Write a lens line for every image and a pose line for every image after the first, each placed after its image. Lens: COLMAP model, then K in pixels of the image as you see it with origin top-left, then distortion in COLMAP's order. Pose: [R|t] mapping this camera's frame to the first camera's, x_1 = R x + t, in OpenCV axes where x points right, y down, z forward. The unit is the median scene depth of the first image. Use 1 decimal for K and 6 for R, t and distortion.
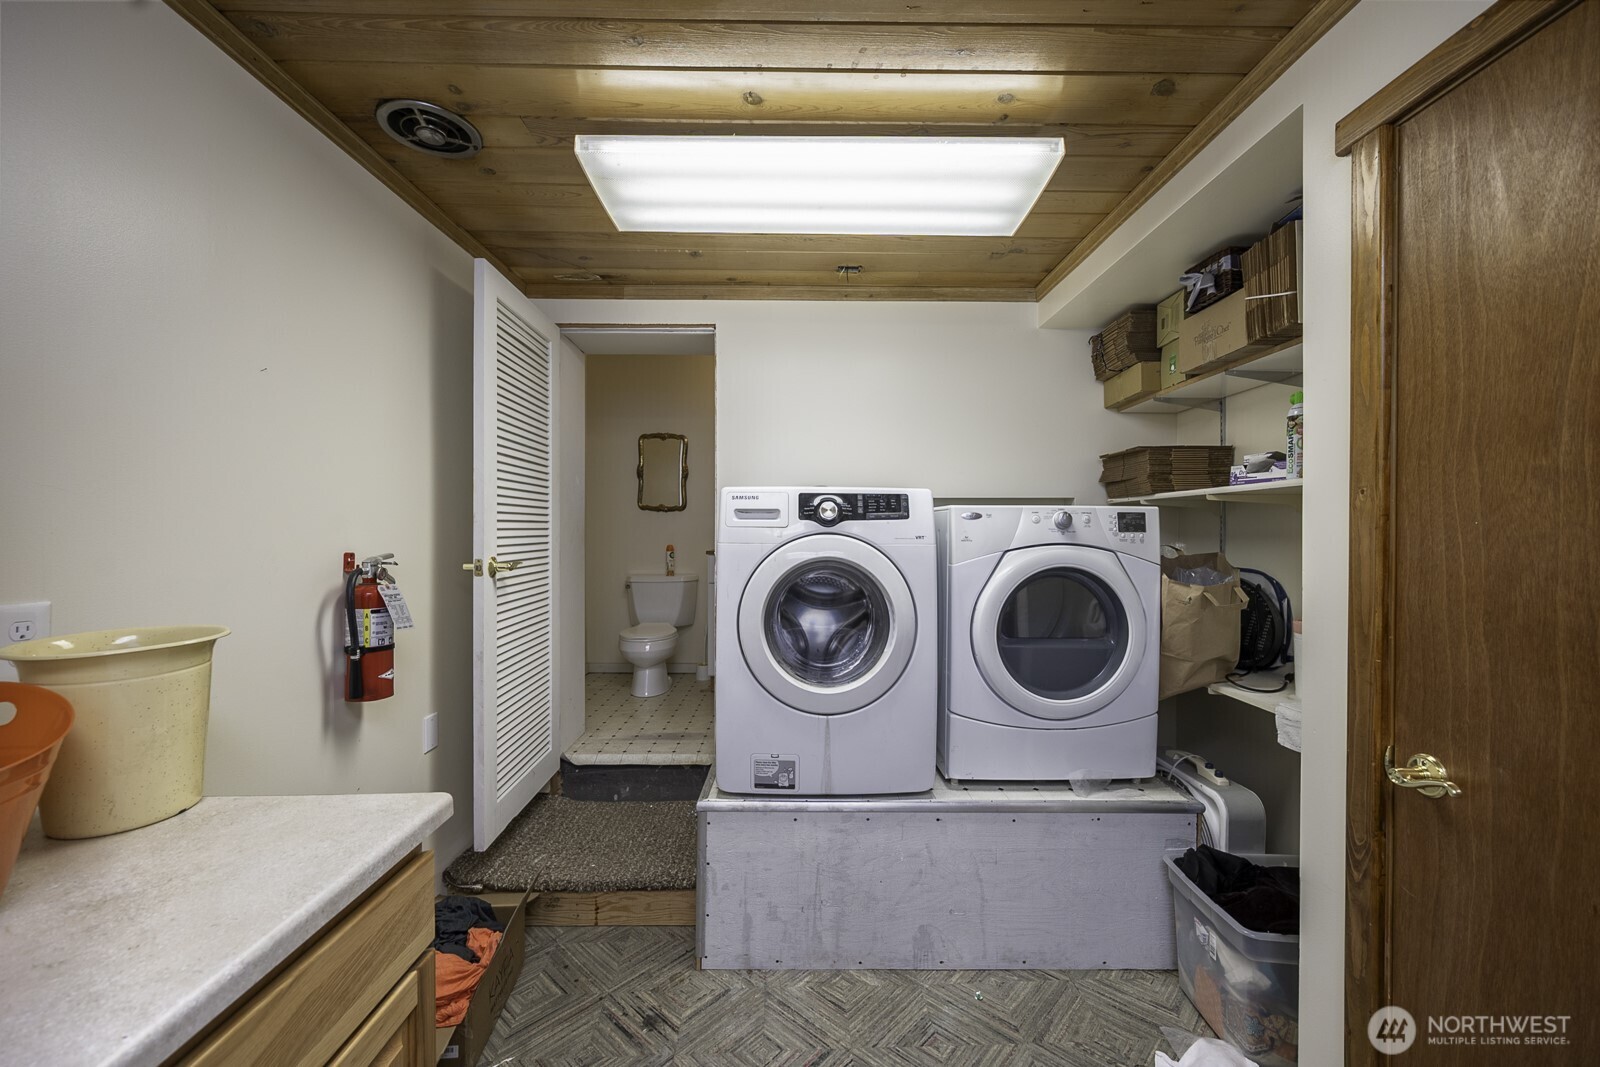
lens RADIAL K [[637.4, 0, 800.6], [0, 637.4, 530.2], [0, 0, 1]] dist [-0.009426, -0.000468]
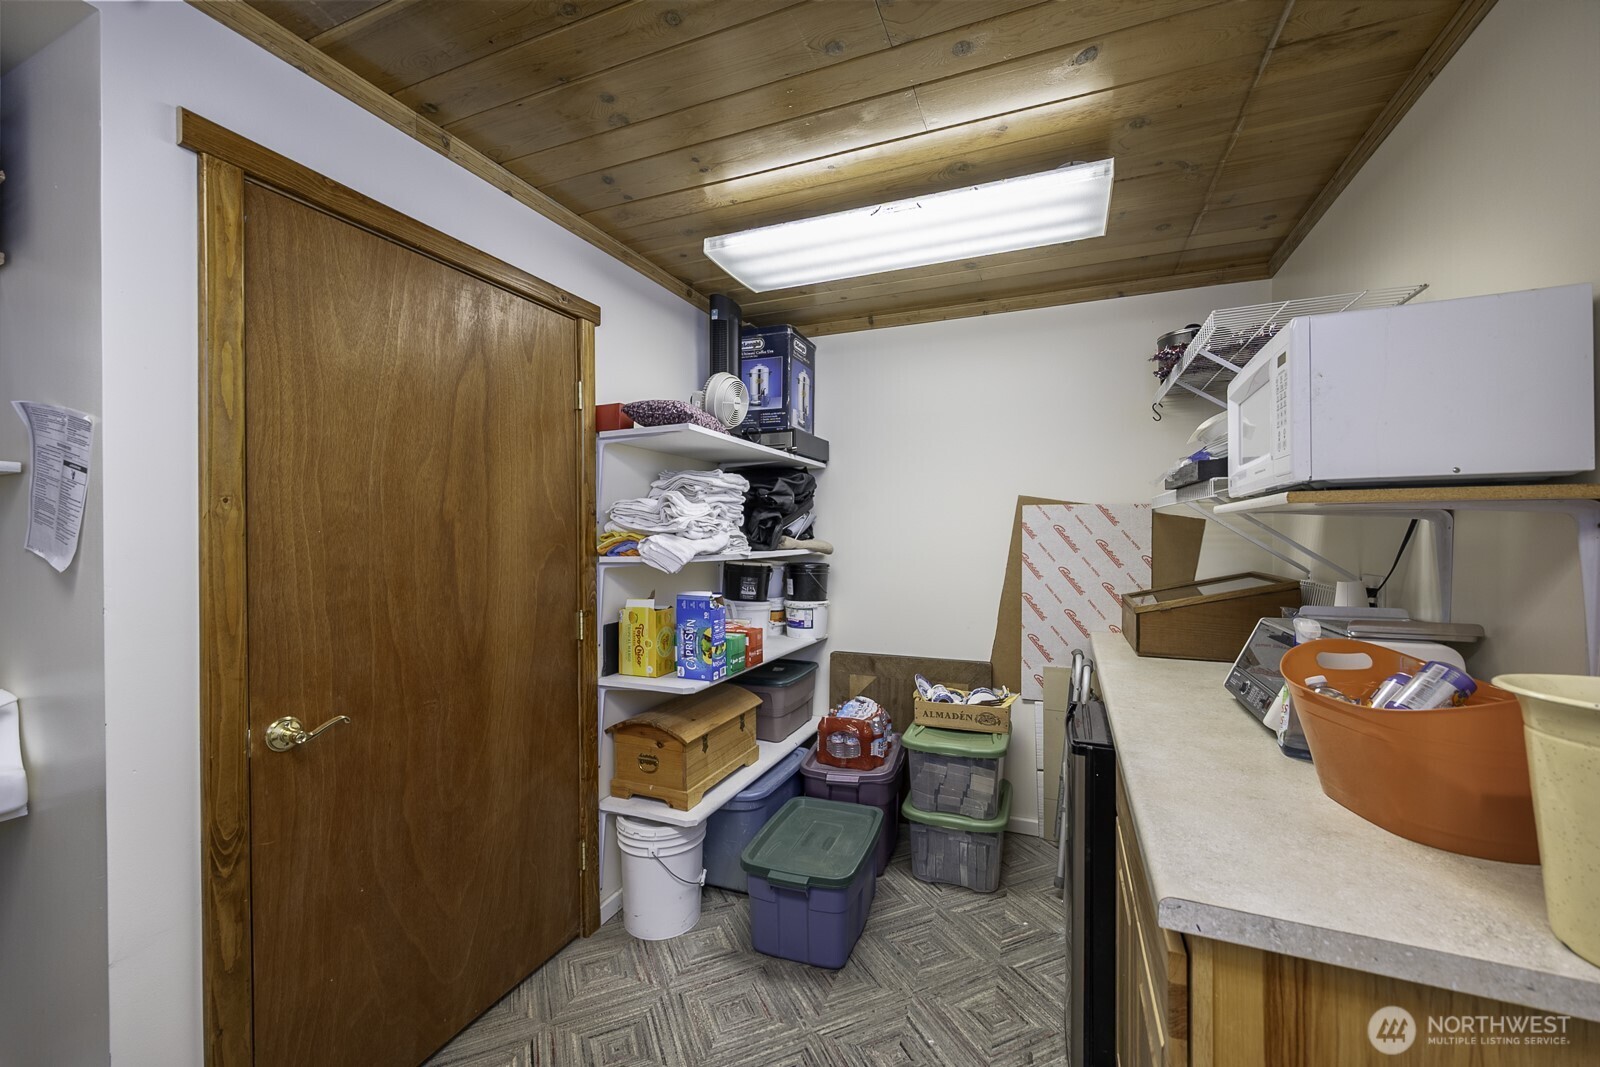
lens RADIAL K [[637.4, 0, 799.5], [0, 637.4, 533.6], [0, 0, 1]] dist [-0.009426, -0.000468]
pose [[-0.921343, 0.002194, 0.388745, -0.456303], [0.001750, 0.999997, -0.001496, -0.003324], [-0.388747, -0.000698, -0.921344, 1.861926]]
